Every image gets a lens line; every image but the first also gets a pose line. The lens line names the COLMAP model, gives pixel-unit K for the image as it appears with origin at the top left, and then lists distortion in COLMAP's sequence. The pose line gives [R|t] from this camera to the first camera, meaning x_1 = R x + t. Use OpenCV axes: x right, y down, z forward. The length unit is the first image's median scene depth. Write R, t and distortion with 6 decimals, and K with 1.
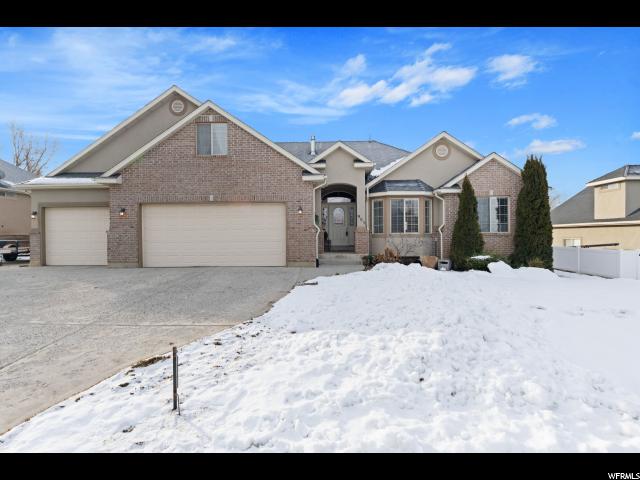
lens RADIAL K [[327.3, 0, 320.6], [0, 327.3, 237.6], [0, 0, 1]] dist [0.002002, -0.003231]
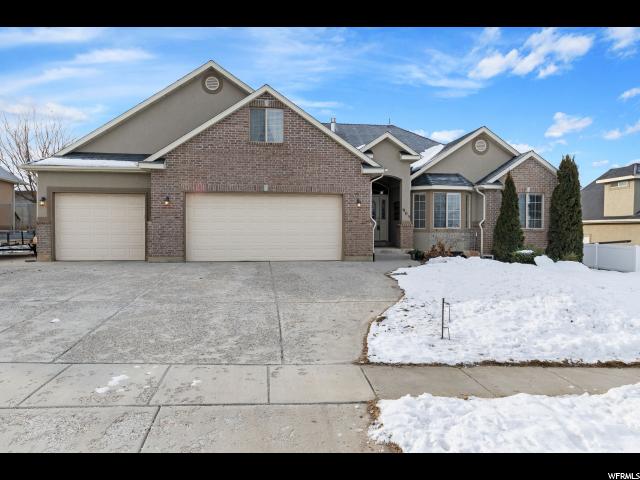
lens RADIAL K [[434.2, 0, 320.6], [0, 434.2, 243.2], [0, 0, 1]] dist [-0.006320, 0.007719]
pose [[0.985820, 0.006523, 0.167682, -0.367390], [-0.010236, 0.999721, 0.021289, 0.009089], [-0.167496, -0.022703, 0.985611, -0.249254]]
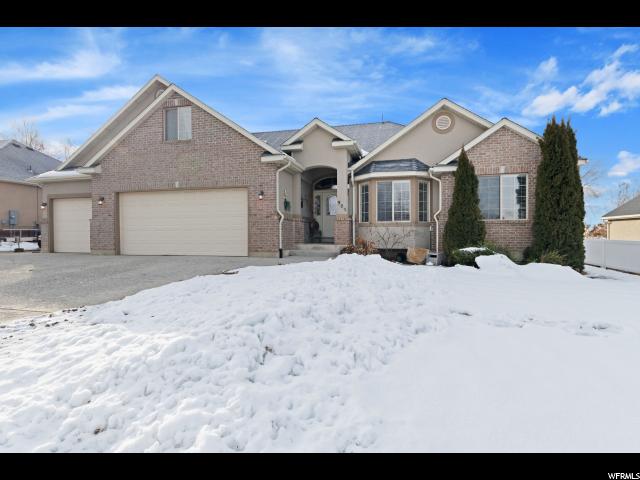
lens RADIAL K [[327.3, 0, 319.8], [0, 327.3, 238.3], [0, 0, 1]] dist [0.002002, -0.003231]
pose [[0.976675, 0.006893, -0.214610, 0.275018], [-0.005128, 0.999948, 0.008778, 0.026178], [0.214660, -0.007473, 0.976660, 0.133593]]
